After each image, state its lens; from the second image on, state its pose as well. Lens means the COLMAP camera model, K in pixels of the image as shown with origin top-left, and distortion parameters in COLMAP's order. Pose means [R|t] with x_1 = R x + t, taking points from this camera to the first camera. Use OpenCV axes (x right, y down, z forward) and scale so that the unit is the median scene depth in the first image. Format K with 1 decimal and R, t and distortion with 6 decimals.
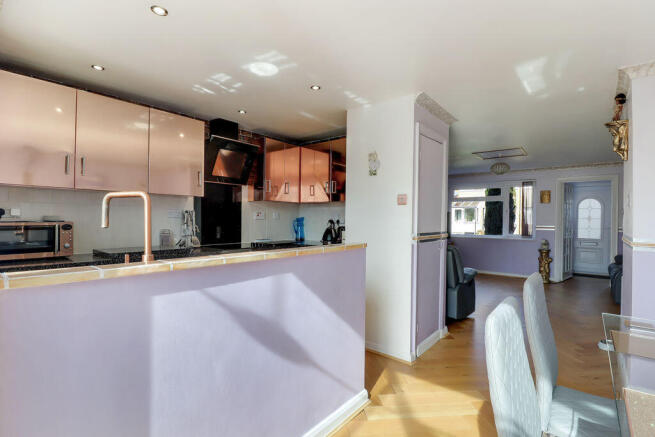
lens RADIAL K [[315.2, 0, 327.7], [0, 315.2, 223.2], [0, 0, 1]] dist [-0.023792, -0.000521]
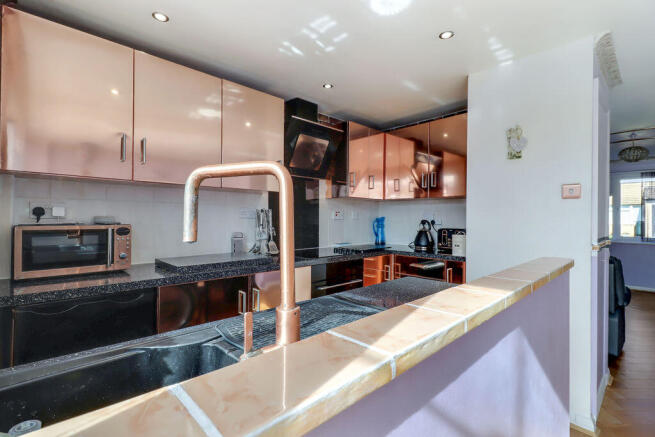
lens RADIAL K [[303.1, 0, 327.5], [0, 303.1, 218.5], [0, 0, 1]] dist [0.000440, -0.000235]
pose [[0.992974, -0.003517, -0.118280, -0.183614], [0.001954, 0.999909, -0.013325, -0.005729], [0.118316, 0.013000, 0.992891, 0.230307]]
